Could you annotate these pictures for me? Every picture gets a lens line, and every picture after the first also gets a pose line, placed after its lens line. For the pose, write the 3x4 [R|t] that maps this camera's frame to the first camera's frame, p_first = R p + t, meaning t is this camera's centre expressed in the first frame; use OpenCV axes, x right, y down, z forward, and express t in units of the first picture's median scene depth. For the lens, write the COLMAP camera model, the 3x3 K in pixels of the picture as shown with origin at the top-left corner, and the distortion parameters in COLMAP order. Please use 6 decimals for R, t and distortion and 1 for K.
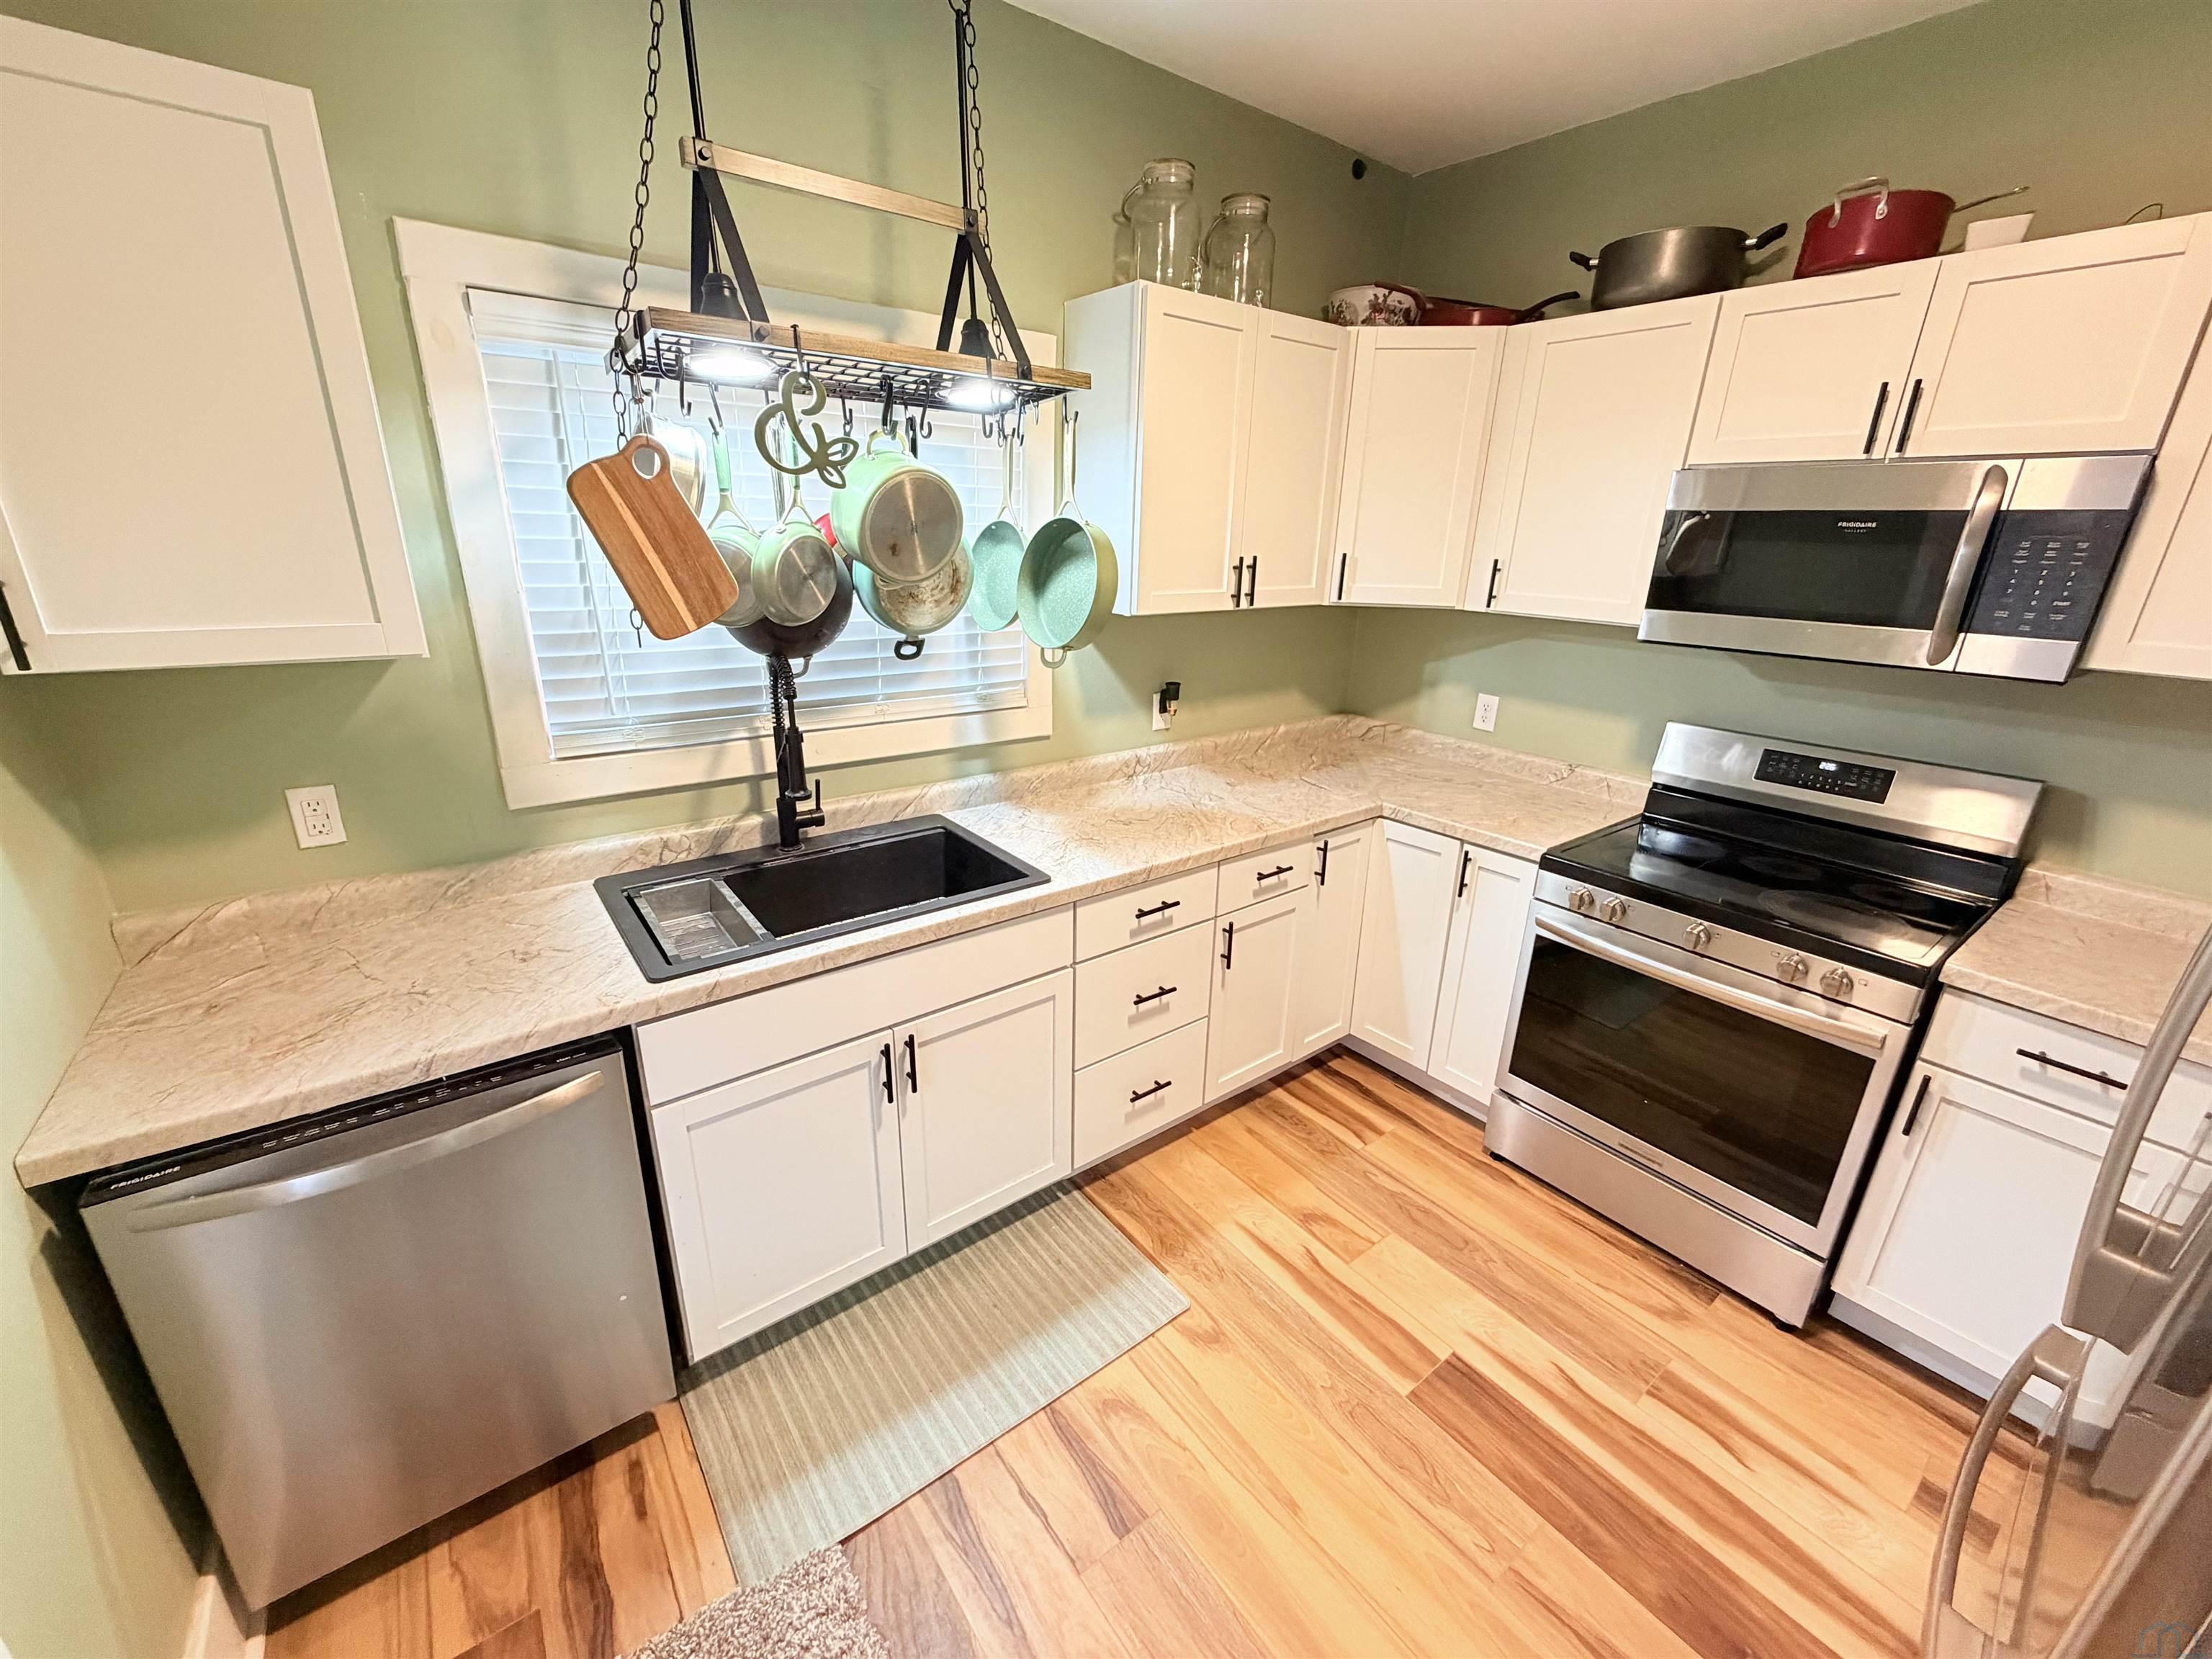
lens RADIAL K [[881.0, 0, 1101.4], [0, 881.0, 826.6], [0, 0, 1]] dist [-0.000881, 0.000091]
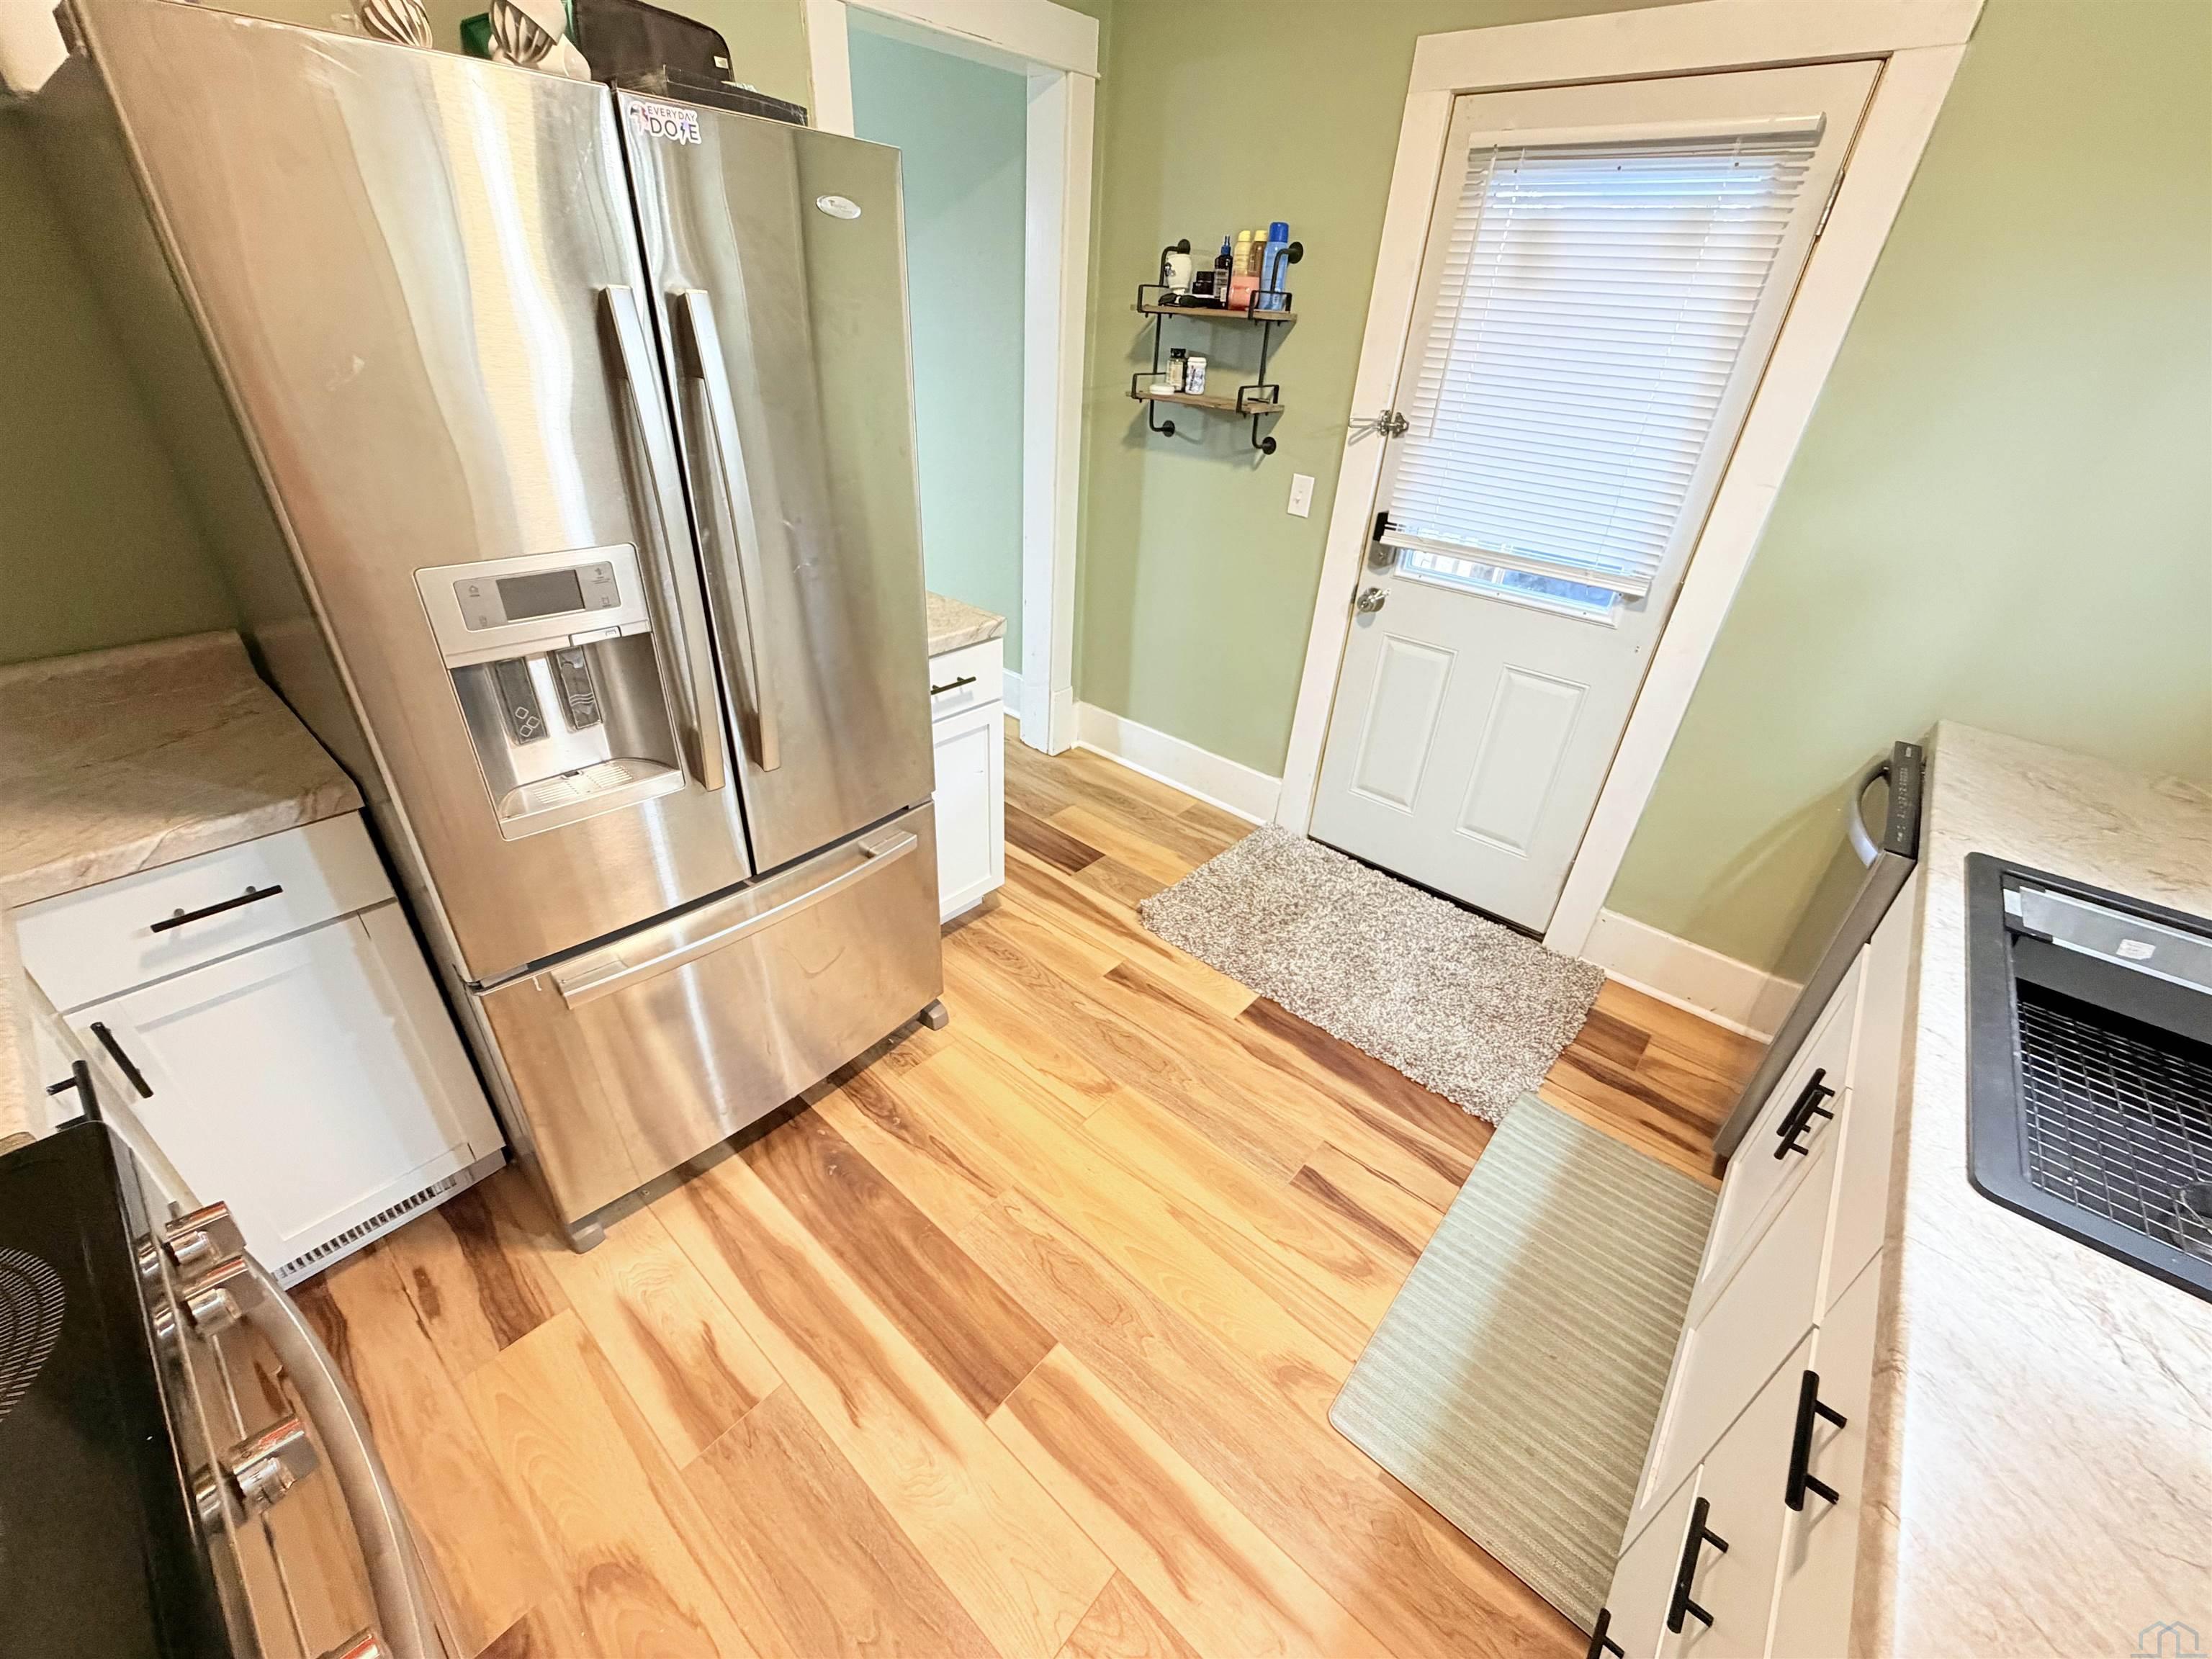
lens RADIAL K [[881.0, 0, 1101.6], [0, 881.0, 829.3], [0, 0, 1]] dist [-0.000881, 0.000091]
pose [[-0.975520, 0.041714, -0.215917, 0.408066], [-0.138059, 0.648076, 0.748957, -0.289013], [0.171173, 0.760432, -0.626453, 1.011458]]
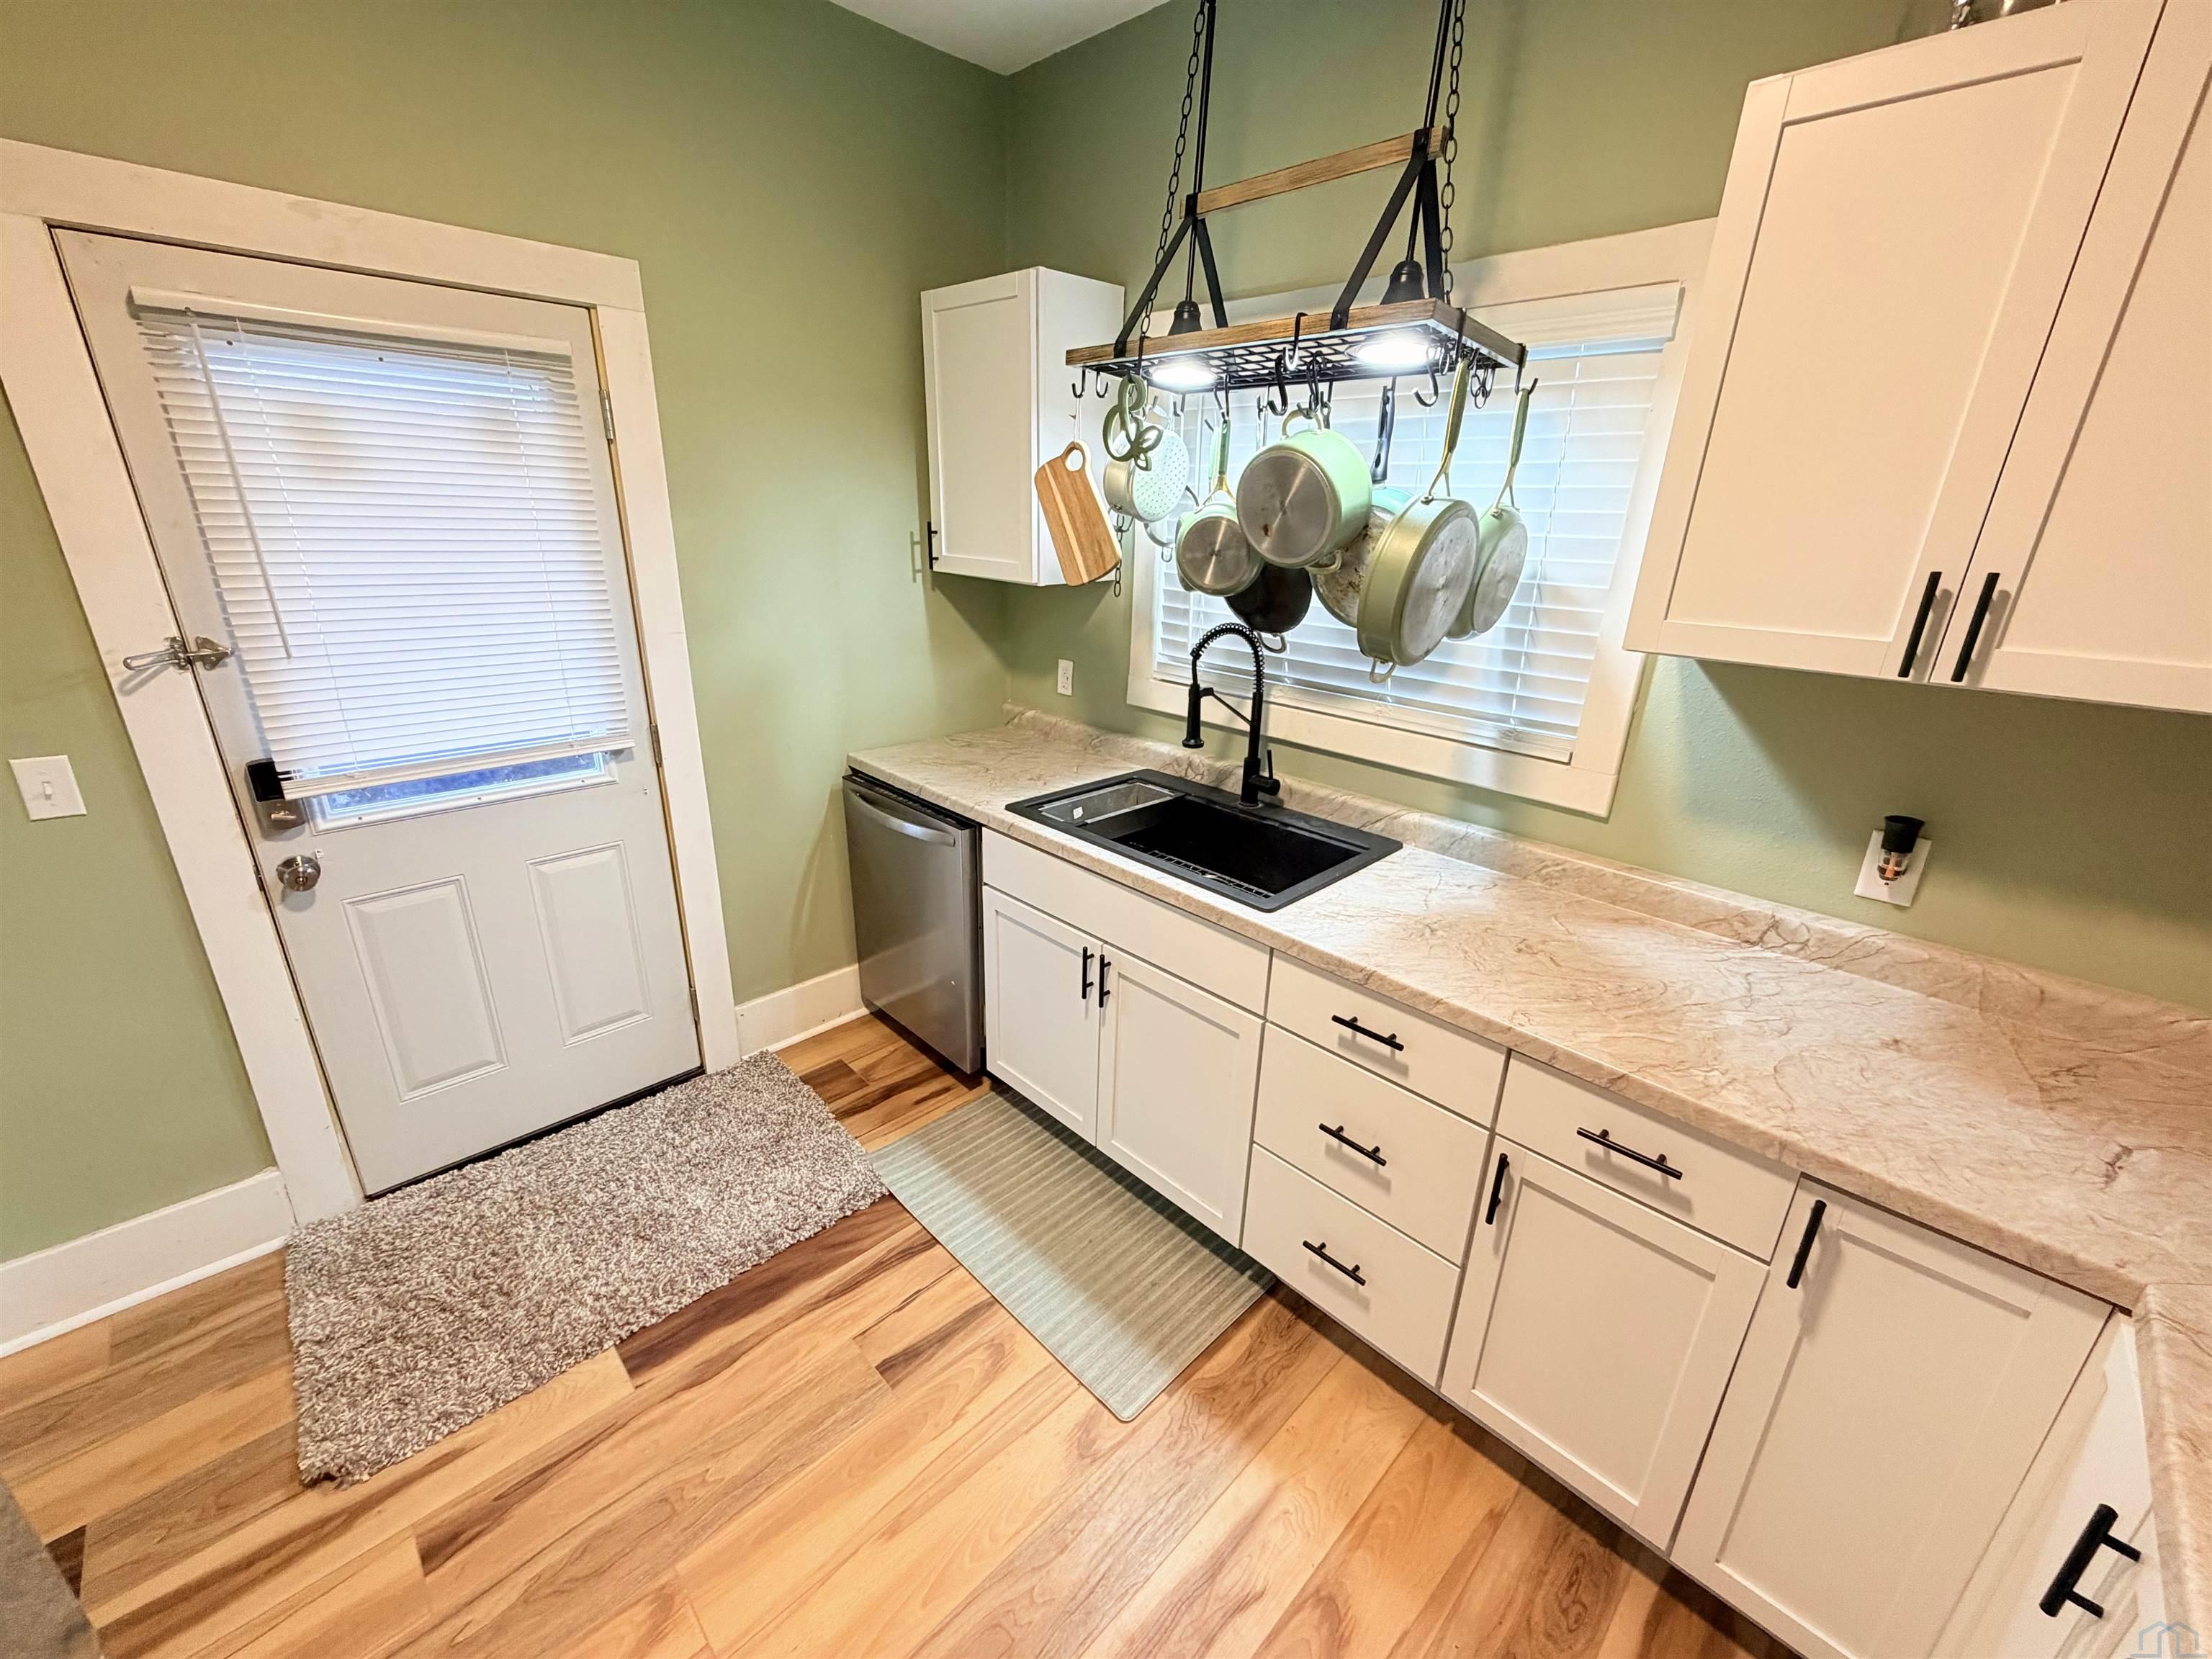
lens RADIAL K [[881.0, 0, 1094.3], [0, 881.0, 830.3], [0, 0, 1]] dist [-0.000881, 0.000091]
pose [[0.118887, 0.321861, -0.939293, 0.680718], [-0.342121, 0.901350, 0.265557, -0.175588], [0.932105, 0.289781, 0.217274, 0.598601]]
